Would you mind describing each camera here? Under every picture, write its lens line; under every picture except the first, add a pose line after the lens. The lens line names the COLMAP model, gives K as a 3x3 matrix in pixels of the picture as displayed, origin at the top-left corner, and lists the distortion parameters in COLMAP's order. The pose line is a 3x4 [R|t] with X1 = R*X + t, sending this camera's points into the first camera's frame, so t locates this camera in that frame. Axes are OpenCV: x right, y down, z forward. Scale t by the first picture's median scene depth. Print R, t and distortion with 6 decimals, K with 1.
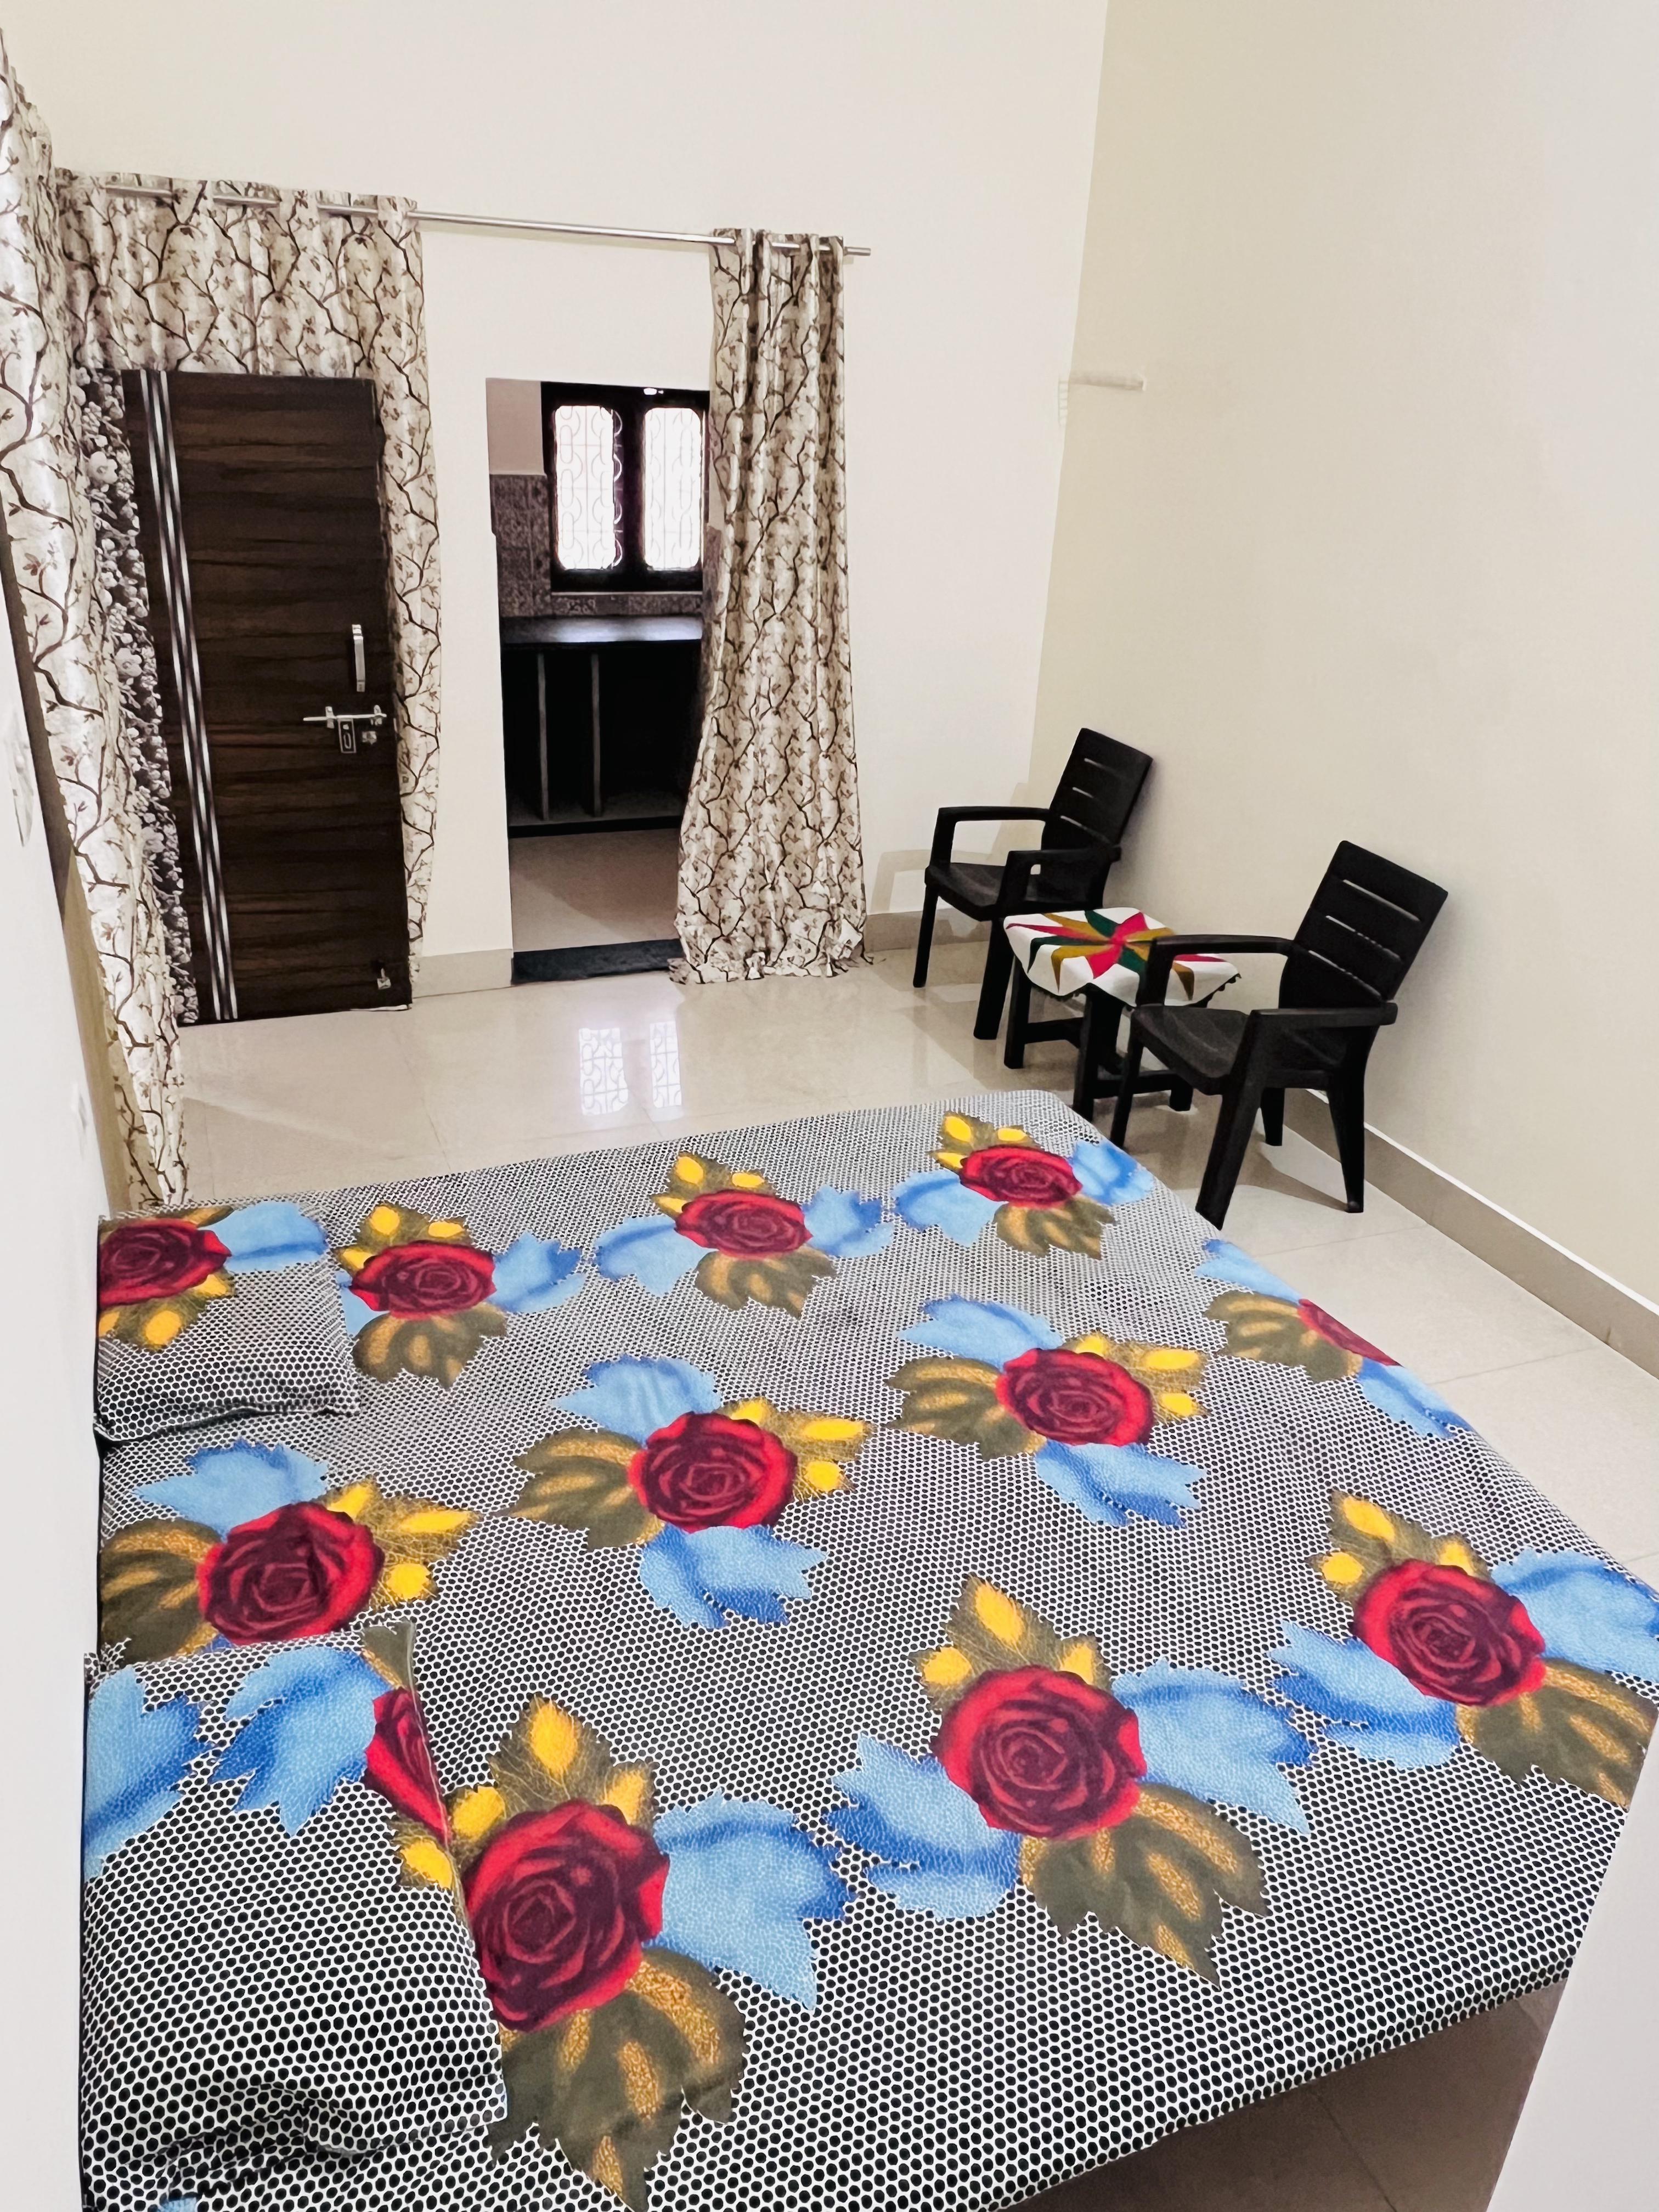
lens RADIAL K [[1624.4, 0, 829.5], [0, 1624.4, 1106.0], [0, 0, 1]] dist [-0.001780, -0.000622]
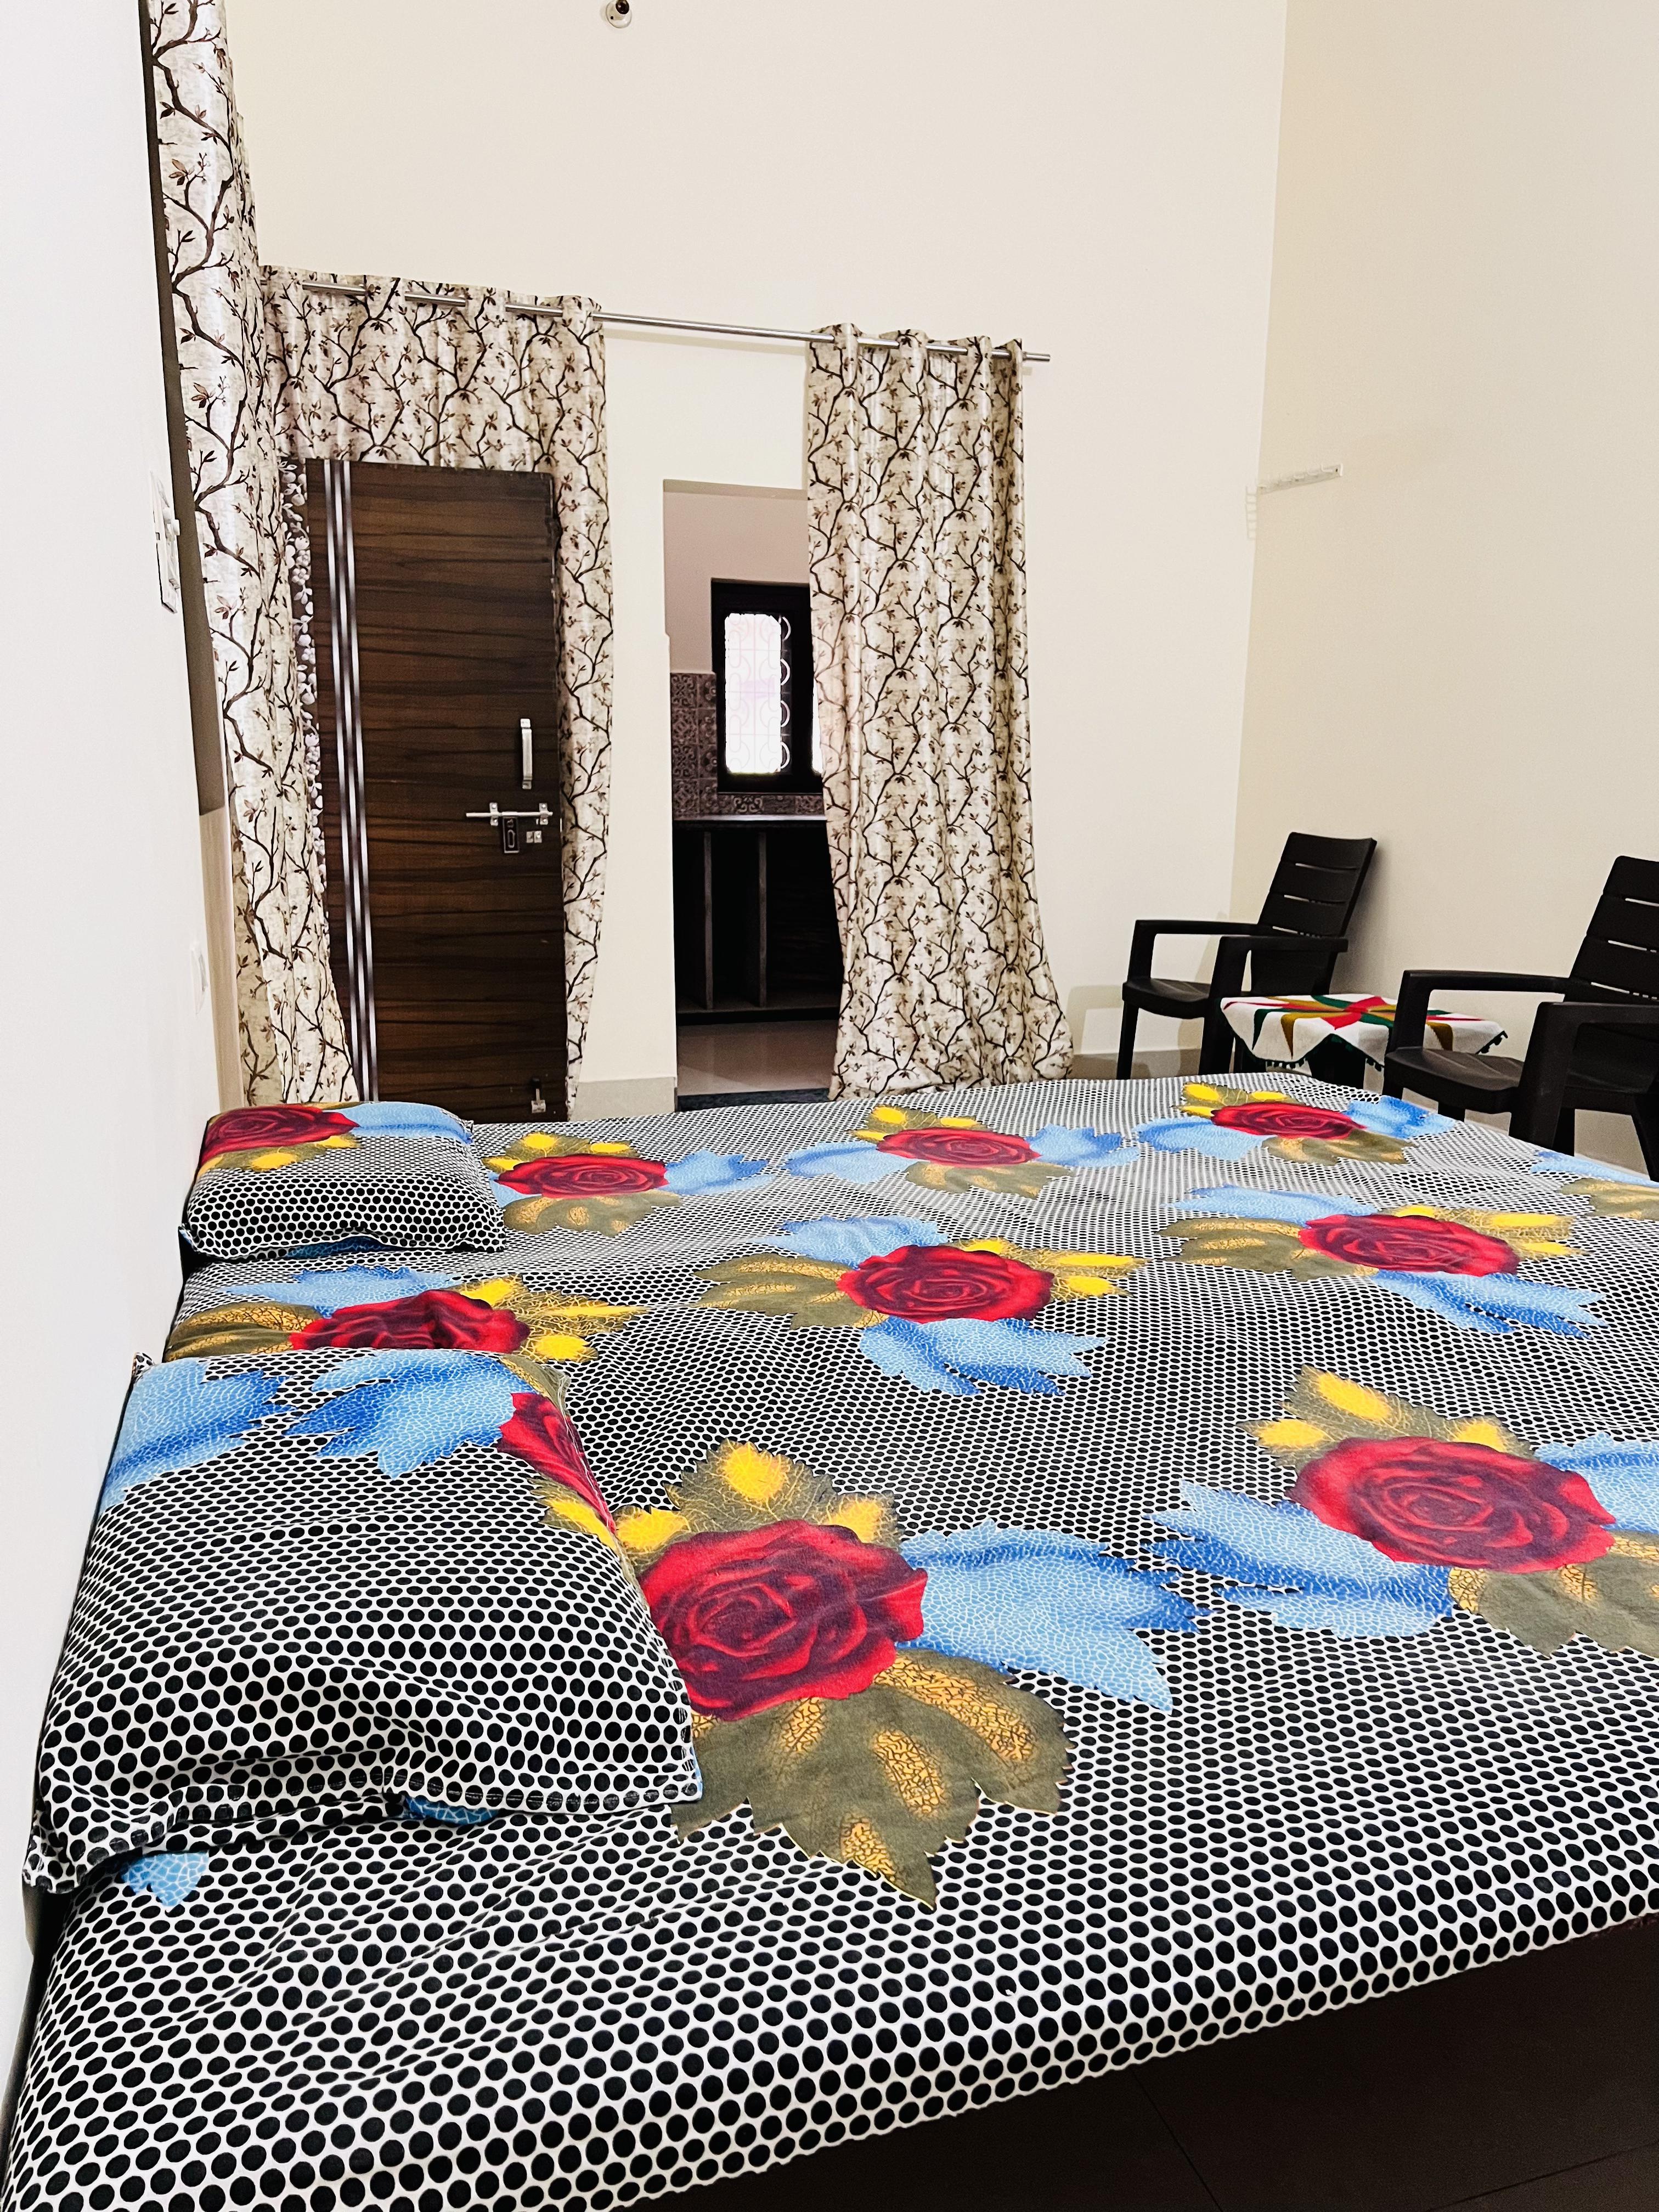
lens RADIAL K [[1674.6, 0, 835.3], [0, 1674.6, 1098.4], [0, 0, 1]] dist [0.127366, -0.205007]
pose [[0.996204, -0.020913, -0.084500, -0.029249], [-0.000139, 0.970328, -0.241794, 0.178371], [0.087049, 0.240888, 0.966641, 0.103392]]
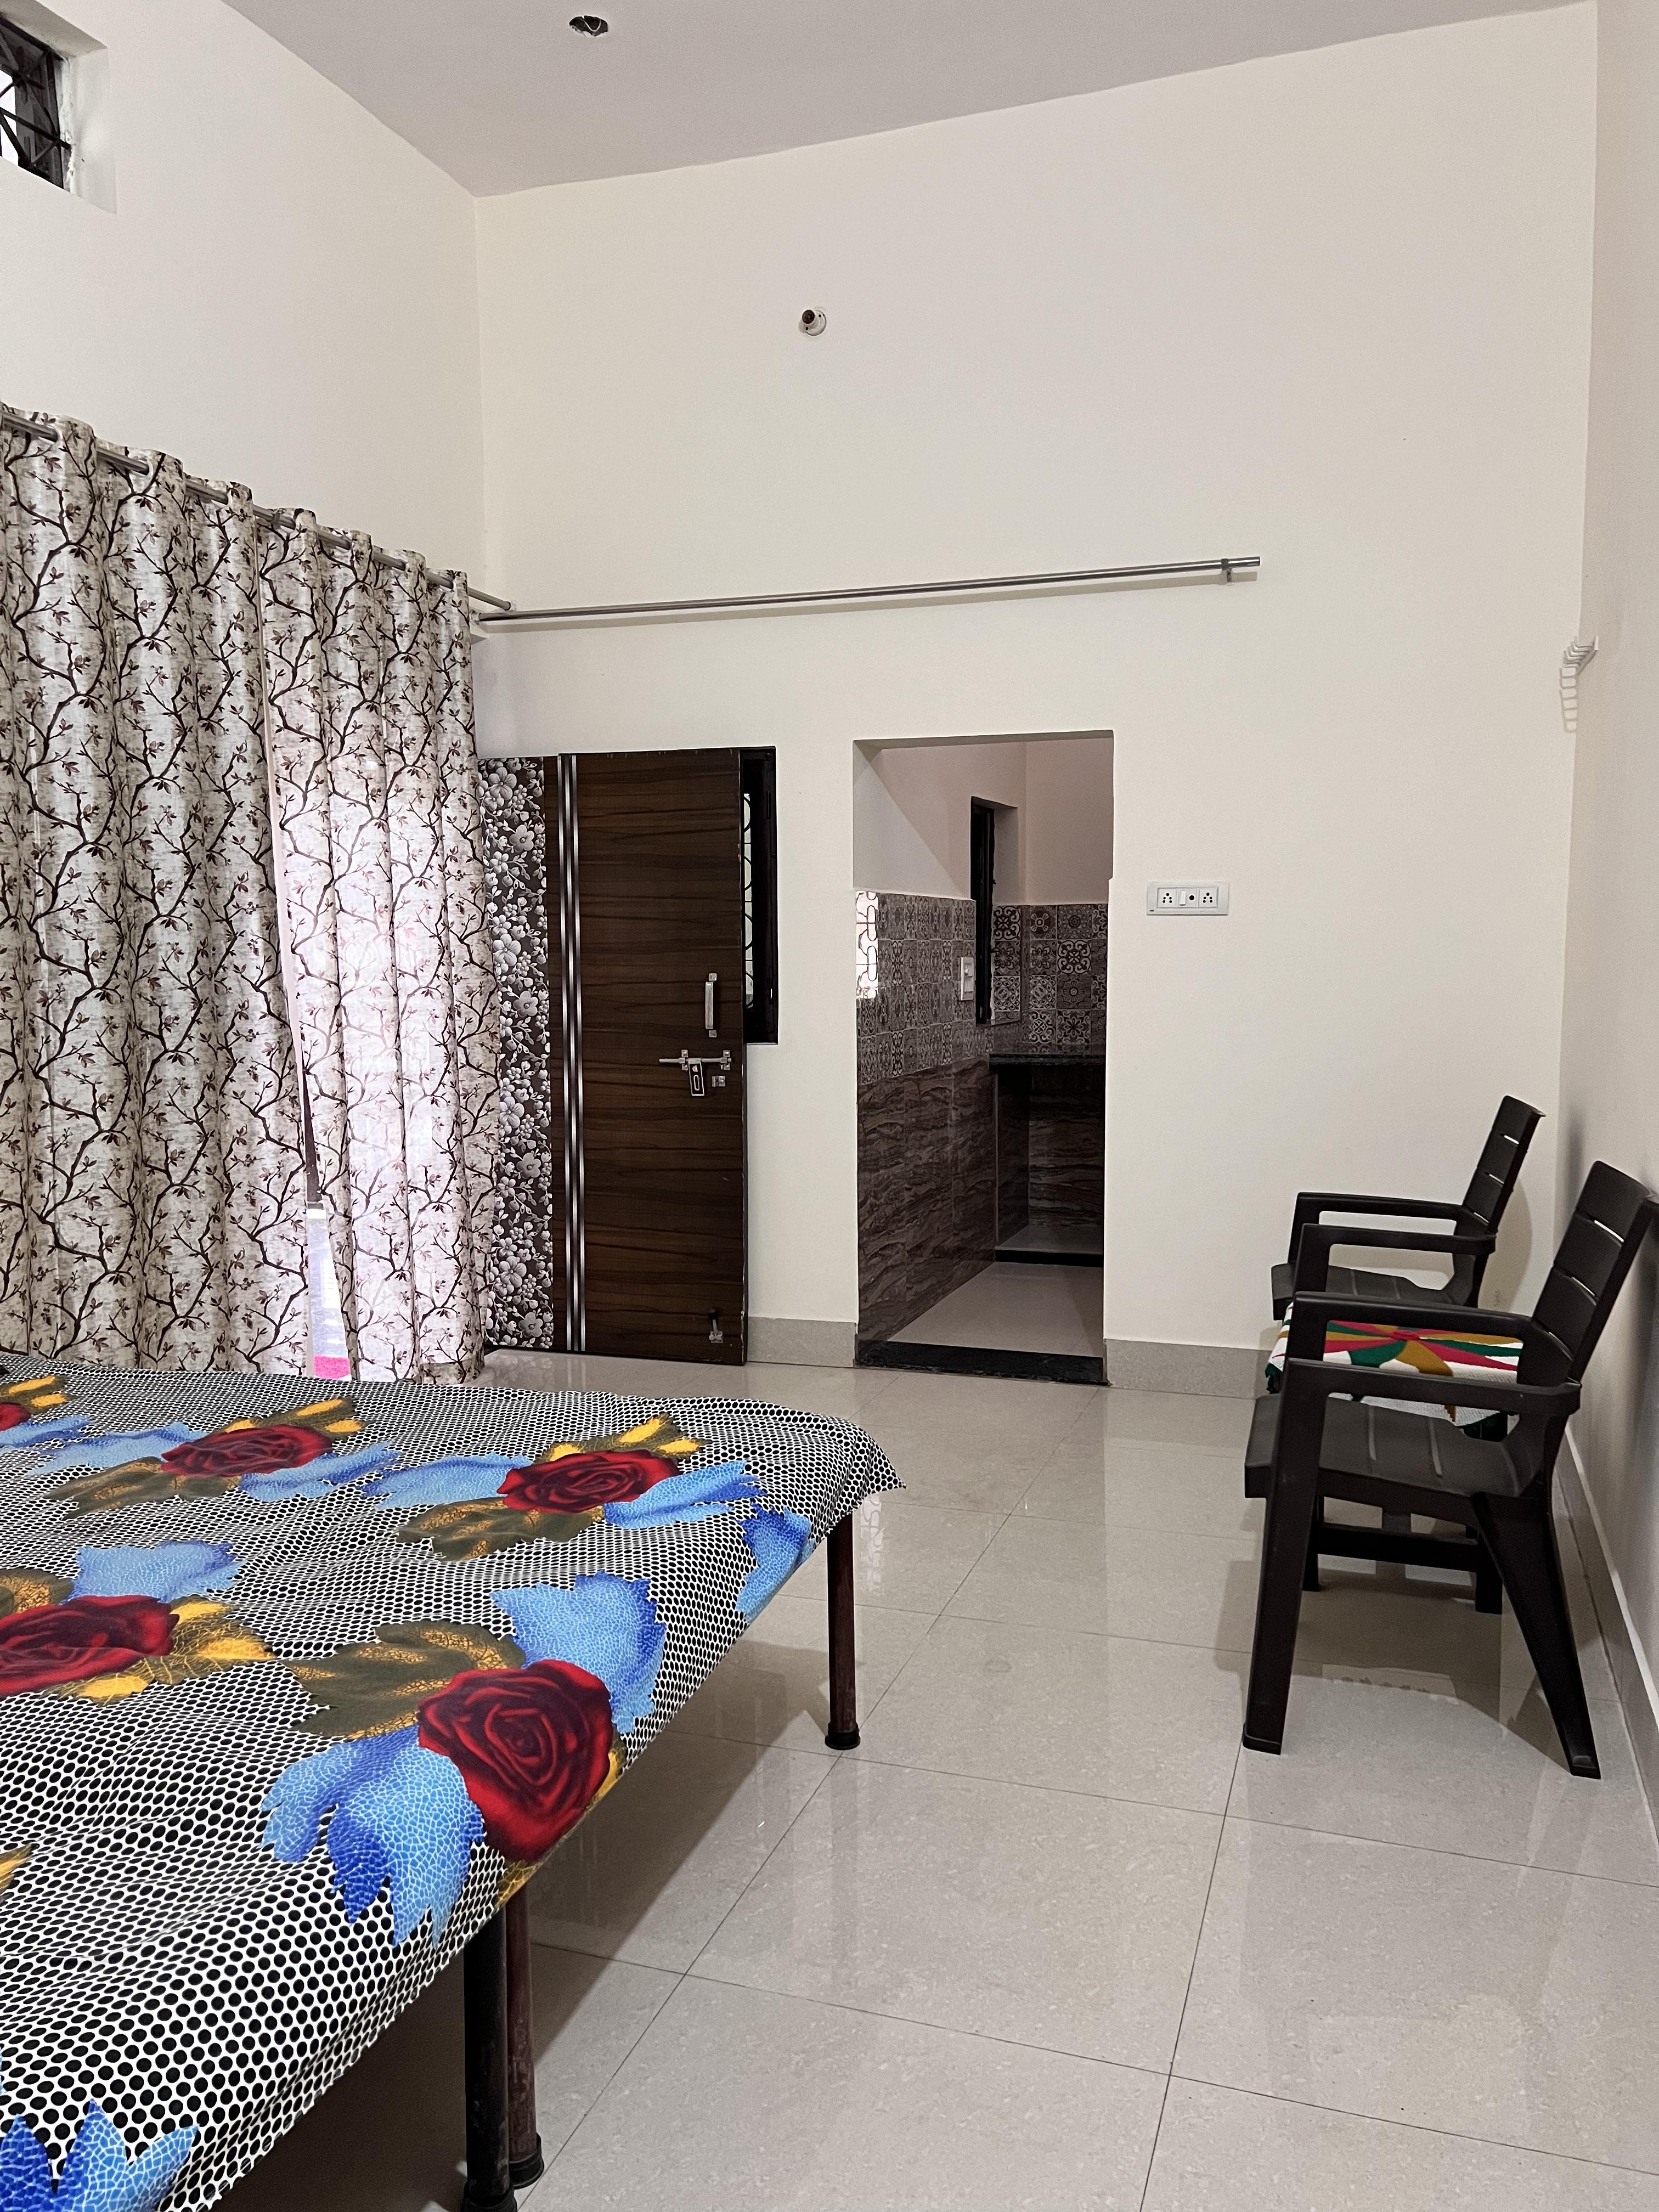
lens RADIAL K [[1674.6, 0, 835.3], [0, 1674.6, 1098.4], [0, 0, 1]] dist [0.127366, -0.205007]
pose [[0.740883, 0.008023, -0.671587, 0.518862], [-0.245539, 0.933947, -0.259718, 0.038950], [0.625143, 0.357322, 0.693915, 0.360009]]
